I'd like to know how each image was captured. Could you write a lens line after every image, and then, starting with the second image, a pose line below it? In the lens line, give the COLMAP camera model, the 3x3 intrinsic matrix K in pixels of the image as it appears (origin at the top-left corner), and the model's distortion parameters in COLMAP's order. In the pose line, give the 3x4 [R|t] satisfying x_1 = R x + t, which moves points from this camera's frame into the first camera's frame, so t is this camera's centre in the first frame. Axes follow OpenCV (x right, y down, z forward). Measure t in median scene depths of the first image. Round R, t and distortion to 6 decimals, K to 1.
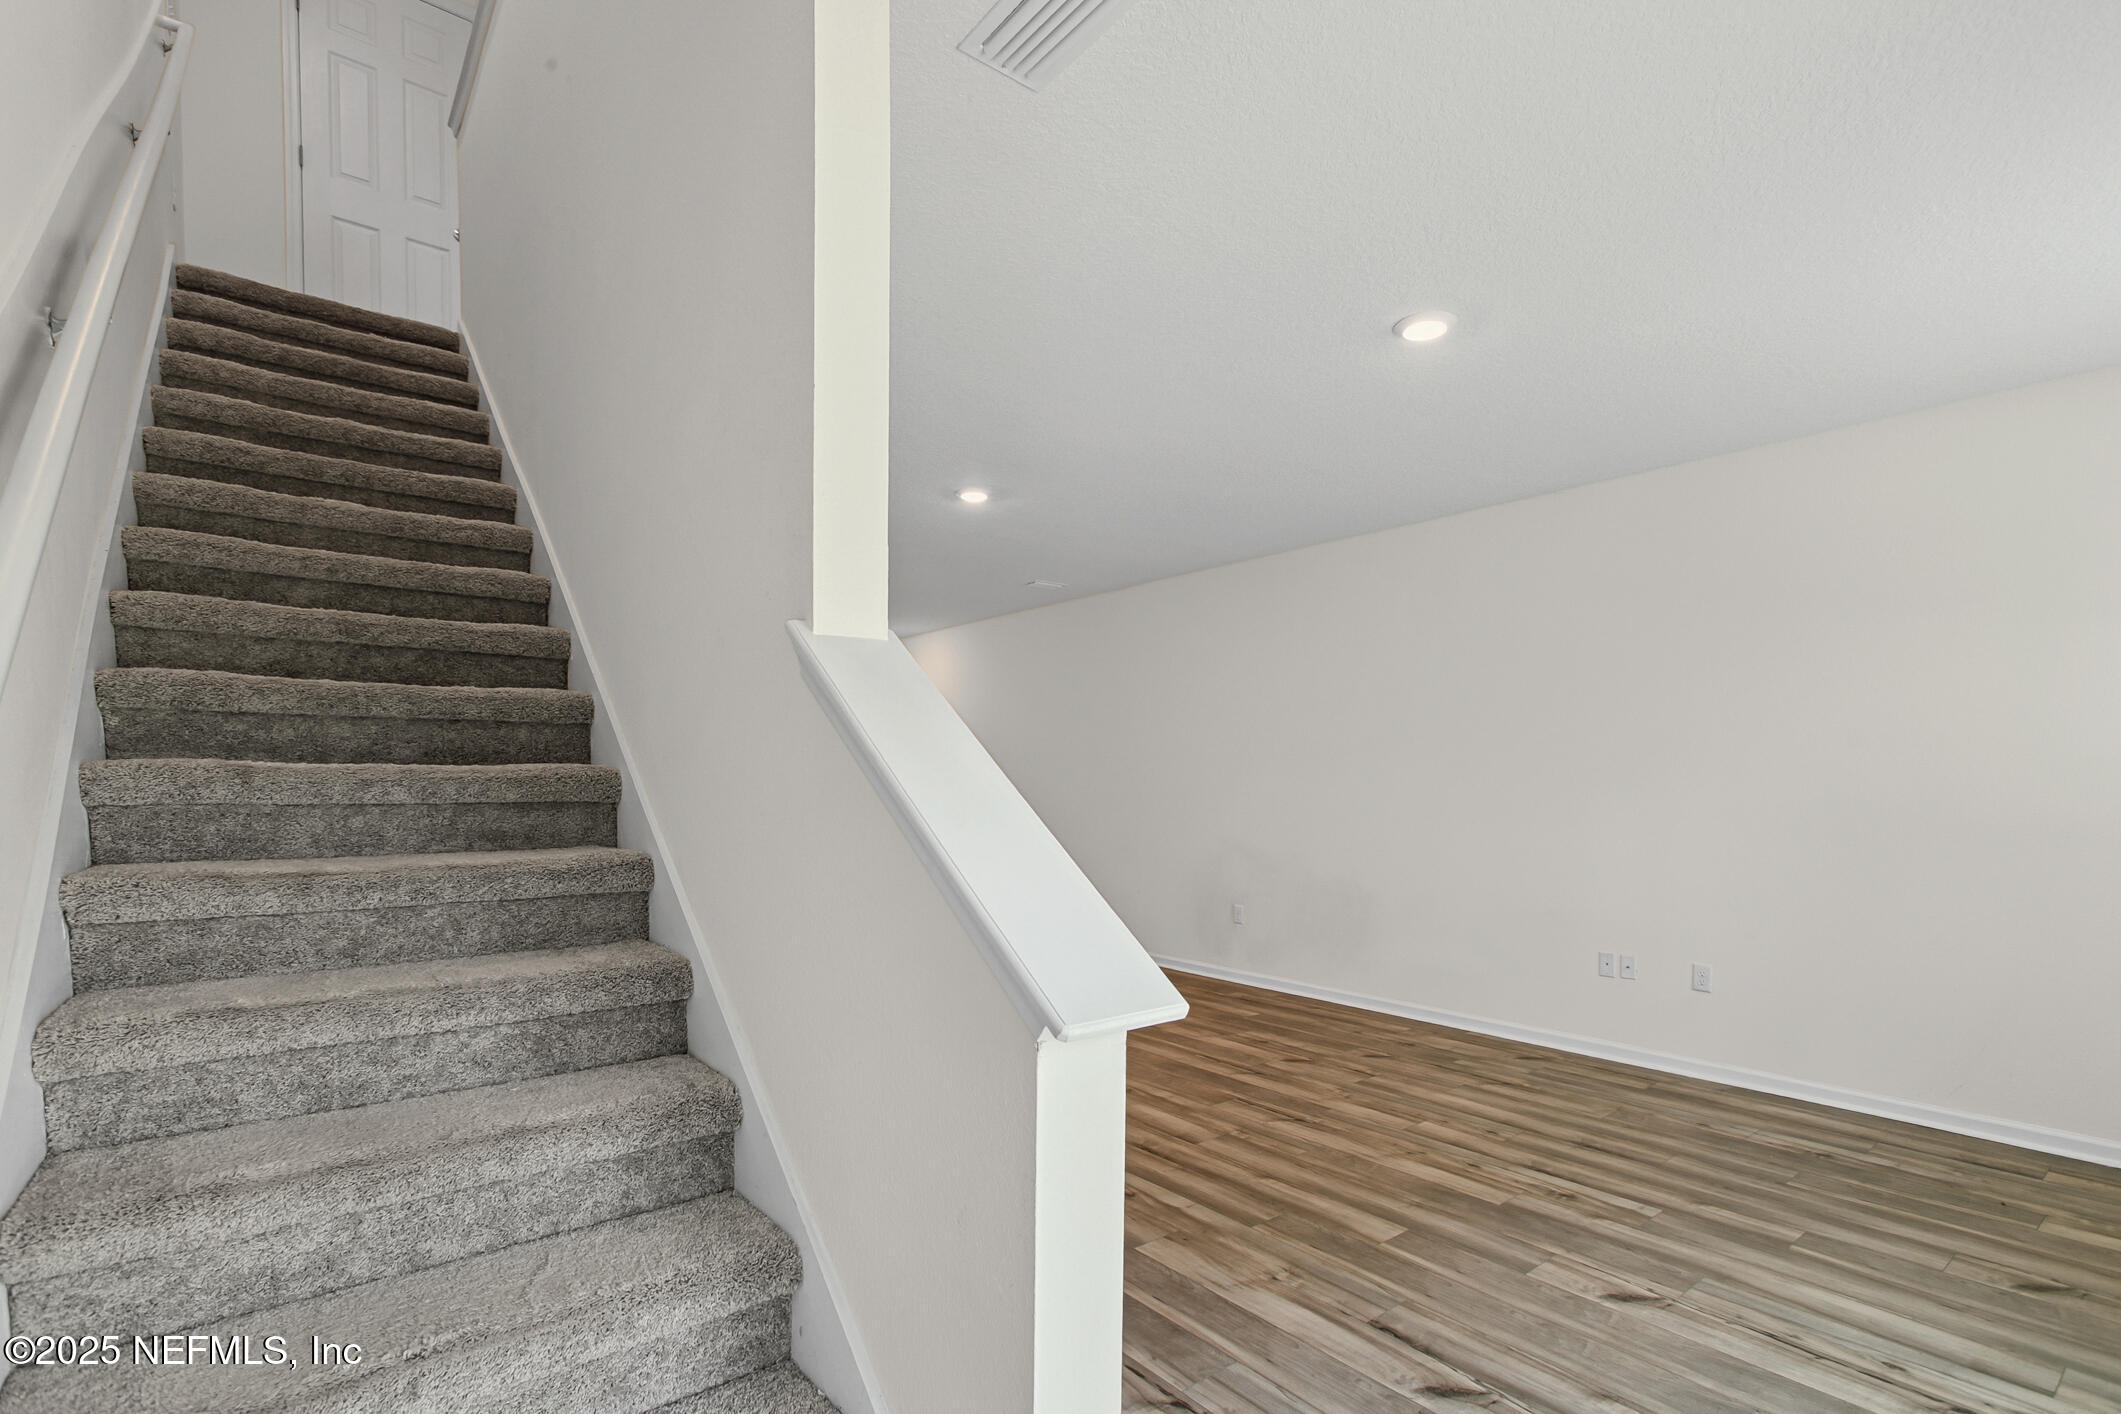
lens RADIAL K [[956.6, 0, 1060.5], [0, 956.6, 707.0], [0, 0, 1]] dist [0.000431, 0.000332]
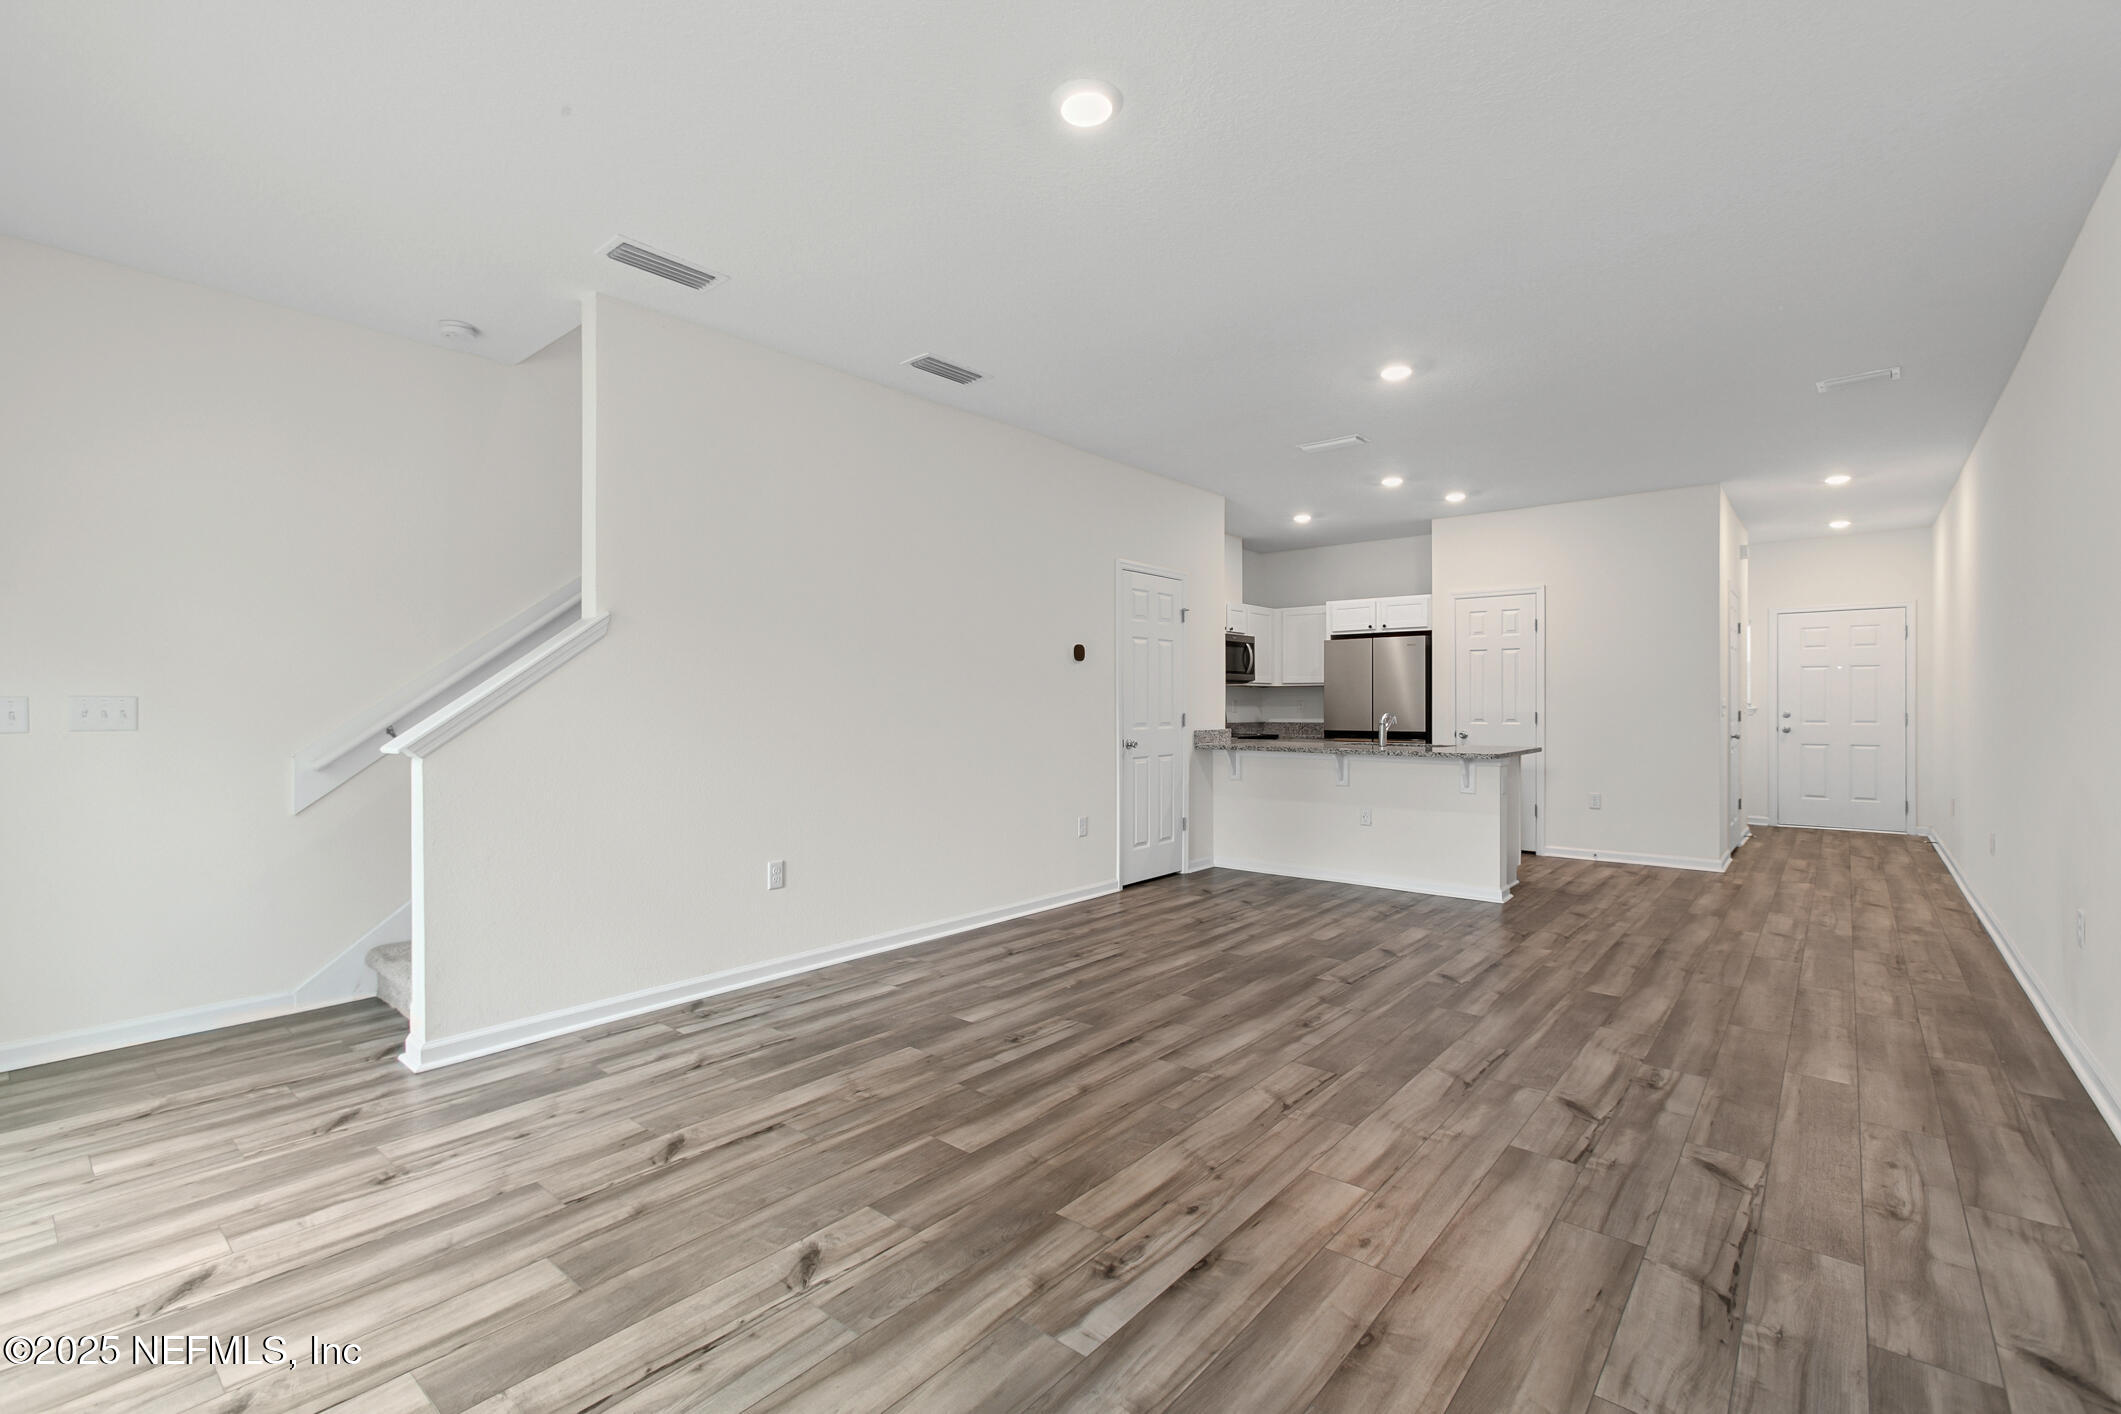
lens RADIAL K [[956.6, 0, 1060.5], [0, 956.6, 707.0], [0, 0, 1]] dist [0.000431, 0.000332]
pose [[0.193793, -0.000300, -0.981042, 1.205269], [0.088621, 0.995917, 0.017202, 0.122341], [0.977031, -0.090275, 0.193028, 0.914963]]
